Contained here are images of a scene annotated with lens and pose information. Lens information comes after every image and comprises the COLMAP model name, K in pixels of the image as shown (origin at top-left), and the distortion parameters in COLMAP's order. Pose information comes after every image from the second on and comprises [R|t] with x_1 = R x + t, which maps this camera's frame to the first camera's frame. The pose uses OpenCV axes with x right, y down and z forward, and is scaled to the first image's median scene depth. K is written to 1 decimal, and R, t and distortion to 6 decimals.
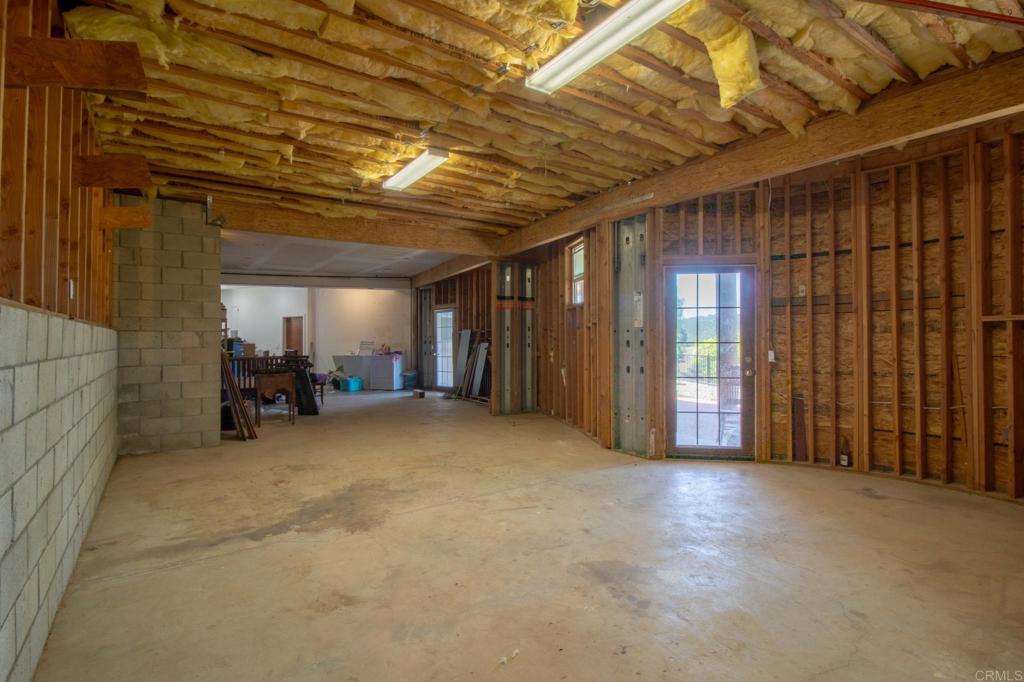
lens RADIAL K [[512.3, 0, 512.3], [0, 512.3, 336.9], [0, 0, 1]] dist [-0.003689, -0.005065]
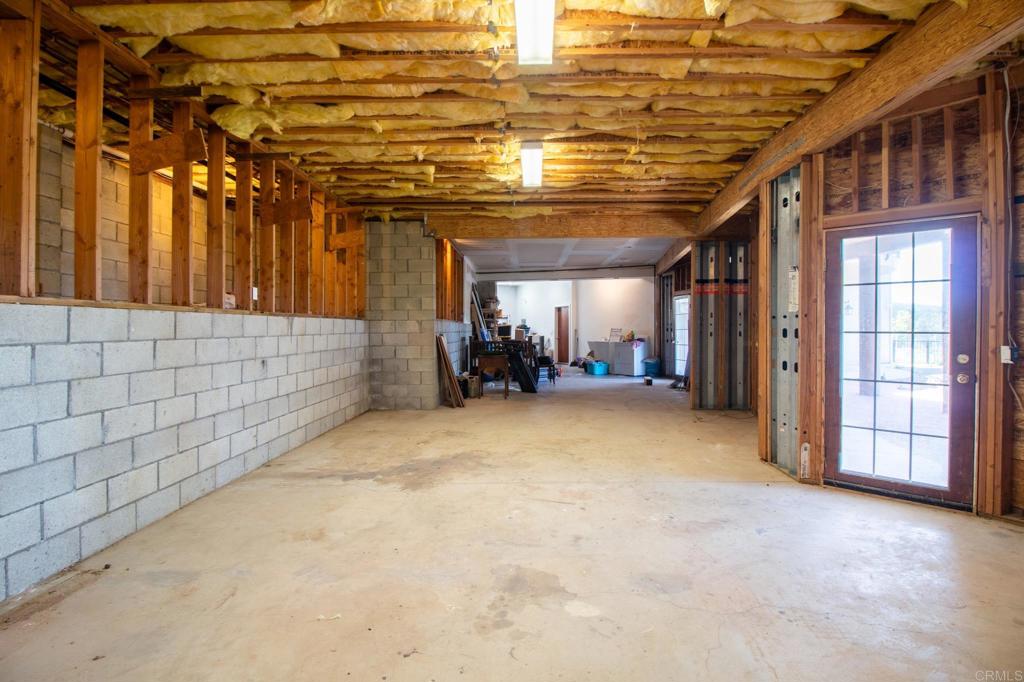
lens RADIAL K [[488.8, 0, 509.4], [0, 488.8, 334.1], [0, 0, 1]] dist [-0.005009, -0.007638]
pose [[0.810961, 0.011006, -0.584997, 0.350840], [0.000839, 0.999800, 0.019974, -0.000495], [0.585100, -0.016689, 0.810790, 0.150186]]
